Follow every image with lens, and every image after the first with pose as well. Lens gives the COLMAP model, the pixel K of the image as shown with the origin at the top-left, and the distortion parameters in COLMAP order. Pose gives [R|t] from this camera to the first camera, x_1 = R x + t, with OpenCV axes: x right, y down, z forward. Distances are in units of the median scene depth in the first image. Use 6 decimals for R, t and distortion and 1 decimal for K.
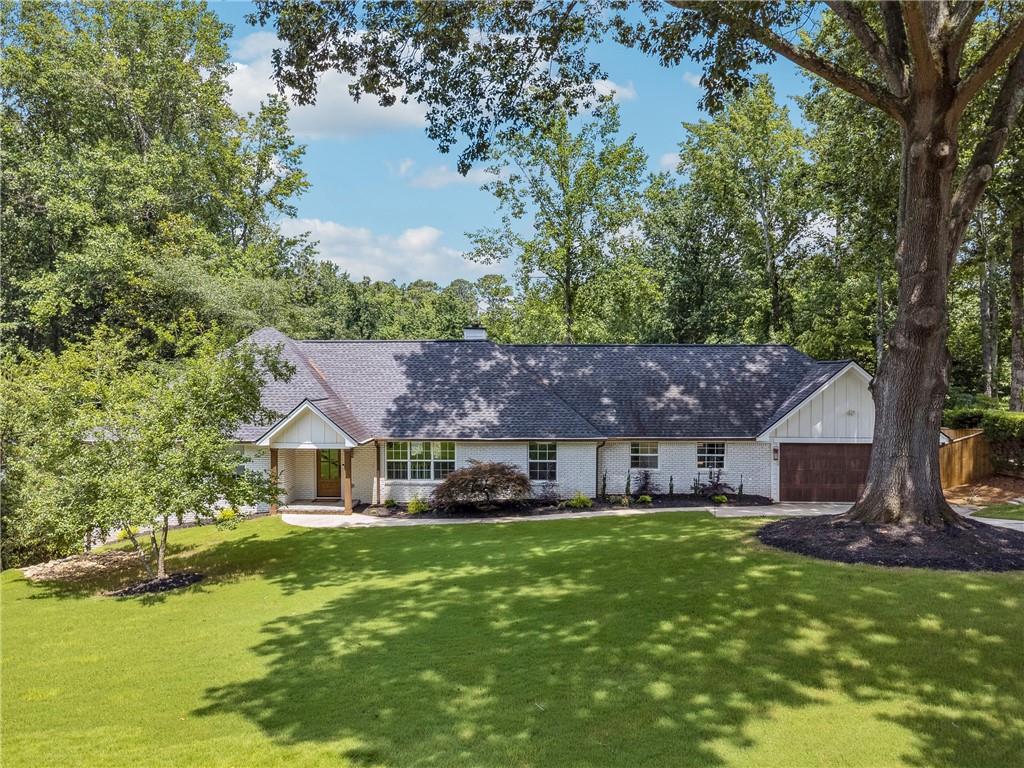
lens RADIAL K [[755.0, 0, 512.0], [0, 755.0, 384.0], [0, 0, 1]] dist [0.003529, 0.003488]
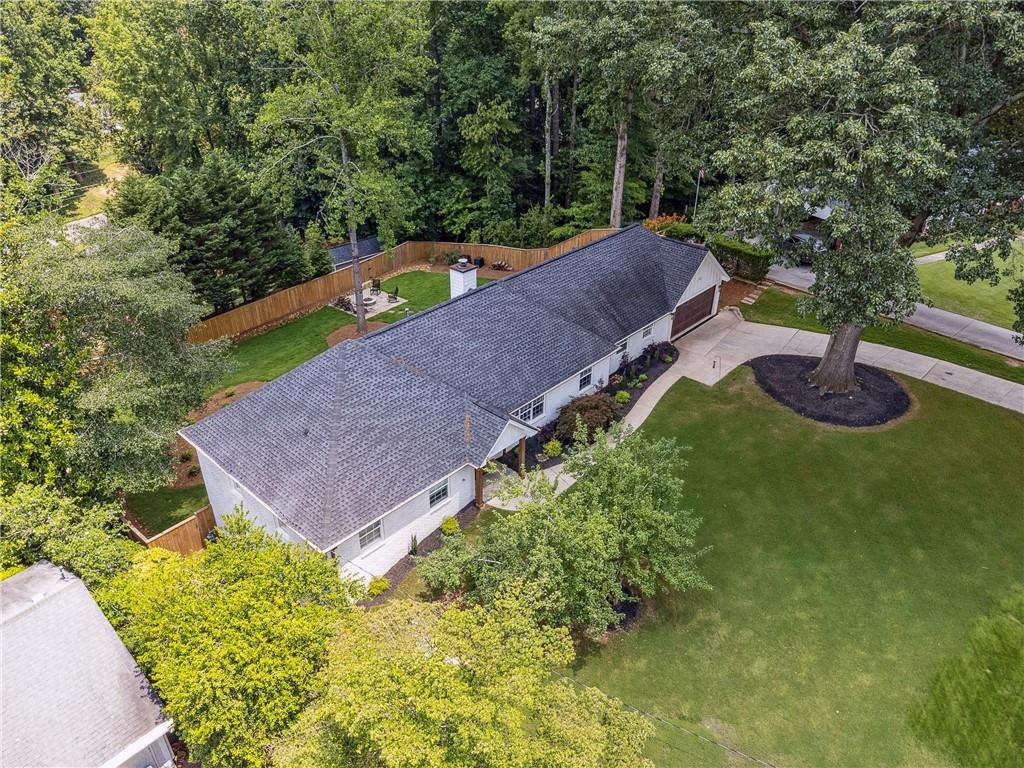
lens RADIAL K [[755.0, 0, 512.0], [0, 755.0, 384.0], [0, 0, 1]] dist [0.003529, 0.003488]
pose [[0.652122, -0.393509, 0.647988, -0.937601], [0.015605, 0.861523, 0.507479, -0.580812], [-0.757953, -0.320826, 0.567959, 0.310136]]
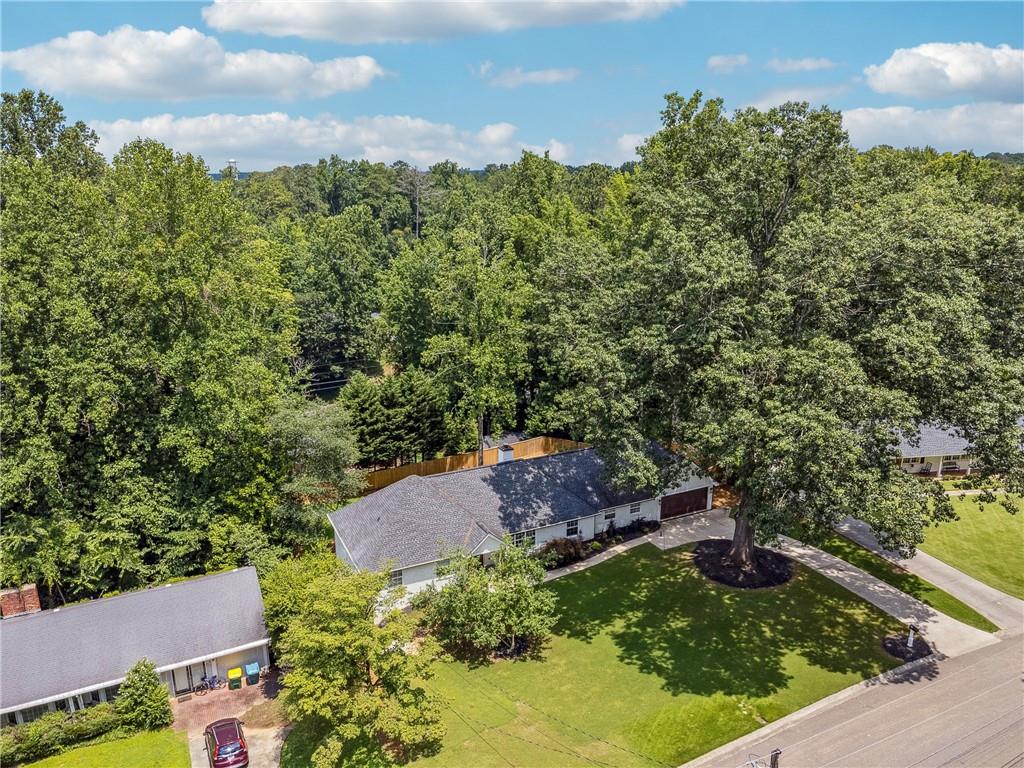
lens RADIAL K [[755.0, 0, 512.0], [0, 755.0, 384.0], [0, 0, 1]] dist [0.003529, 0.003488]
pose [[0.879902, -0.134323, 0.455774, -1.008926], [0.017472, 0.967708, 0.251466, -0.812643], [-0.474835, -0.213302, 0.853835, -0.633258]]
